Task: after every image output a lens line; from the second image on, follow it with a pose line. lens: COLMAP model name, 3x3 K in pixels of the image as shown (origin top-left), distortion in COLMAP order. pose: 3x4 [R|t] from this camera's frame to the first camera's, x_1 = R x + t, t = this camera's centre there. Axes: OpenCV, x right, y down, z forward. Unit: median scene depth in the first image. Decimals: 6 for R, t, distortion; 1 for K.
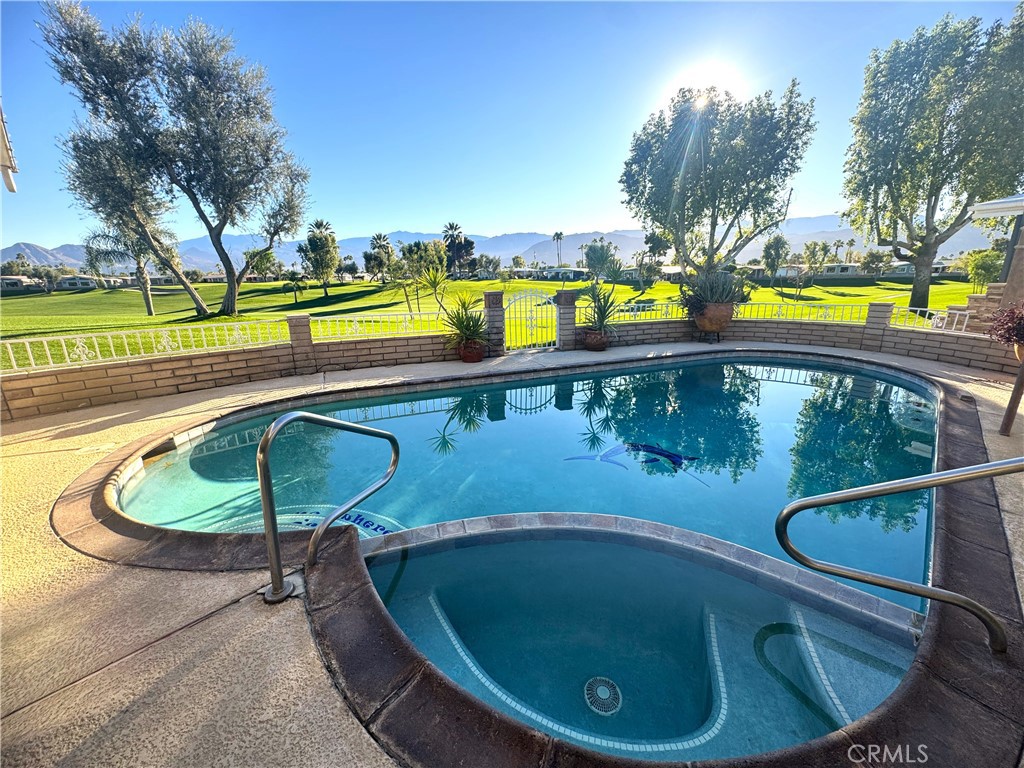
lens RADIAL K [[409.7, 0, 512.0], [0, 409.7, 384.0], [0, 0, 1]] dist [-0.002961, 0.000378]
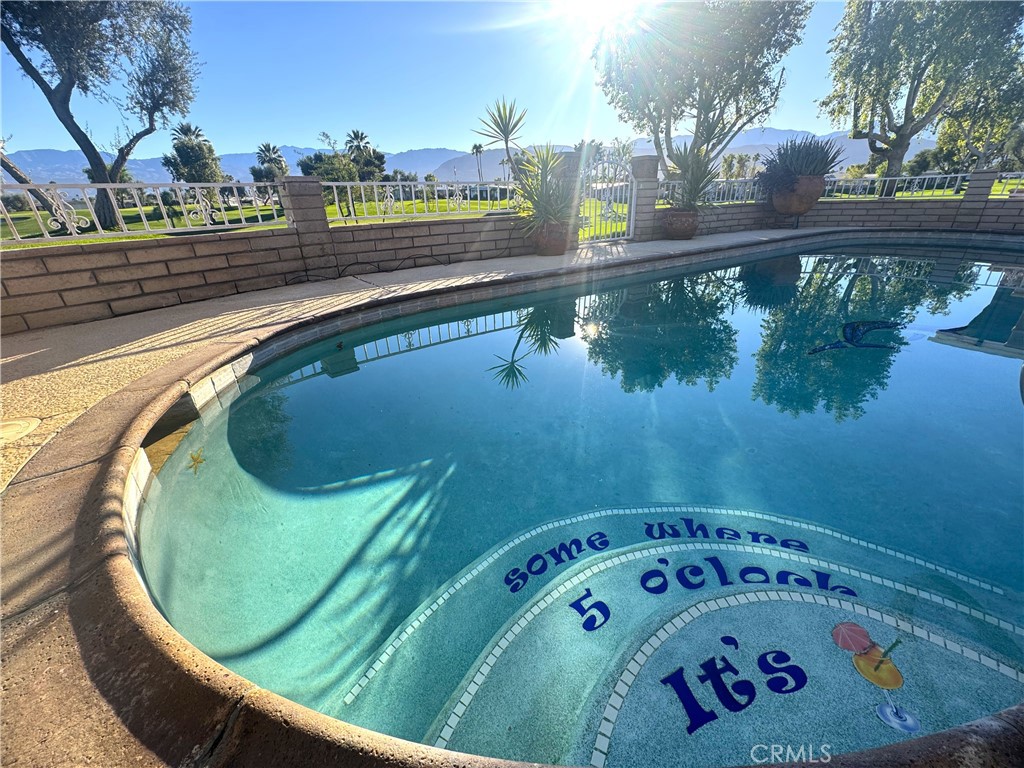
lens RADIAL K [[409.7, 0, 512.0], [0, 409.7, 384.0], [0, 0, 1]] dist [-0.002961, 0.000378]
pose [[0.980701, -0.094886, 0.170944, -0.265931], [0.065040, 0.982872, 0.172432, 0.033482], [-0.184378, -0.157986, 0.970075, 0.244116]]
